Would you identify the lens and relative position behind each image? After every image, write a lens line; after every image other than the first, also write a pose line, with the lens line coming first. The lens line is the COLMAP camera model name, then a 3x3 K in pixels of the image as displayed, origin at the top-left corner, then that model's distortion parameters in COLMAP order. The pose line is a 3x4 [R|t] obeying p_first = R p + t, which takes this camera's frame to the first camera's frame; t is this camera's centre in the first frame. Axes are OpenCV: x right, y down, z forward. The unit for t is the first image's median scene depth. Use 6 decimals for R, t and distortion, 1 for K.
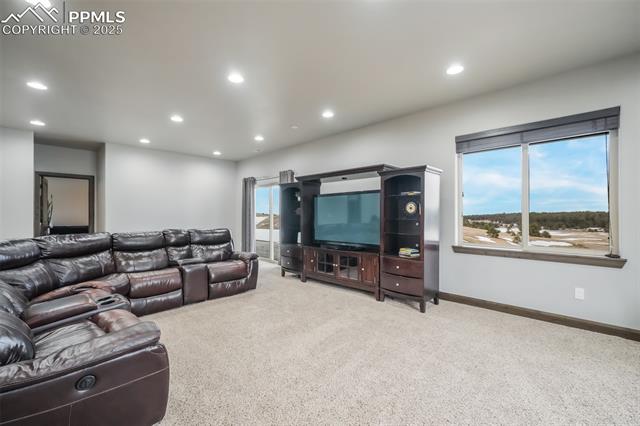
lens RADIAL K [[273.3, 0, 319.5], [0, 273.3, 215.6], [0, 0, 1]] dist [0.003398, 0.000459]
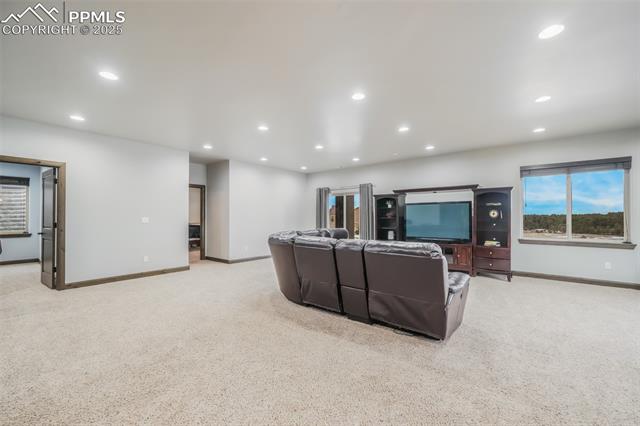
lens RADIAL K [[262.5, 0, 320.0], [0, 262.5, 213.9], [0, 0, 1]] dist [-0.001945, -0.000192]
pose [[0.996262, 0.000649, 0.086383, -0.717112], [0.000814, 0.999857, -0.016904, -0.003267], [-0.086381, 0.016911, 0.996119, -0.336588]]
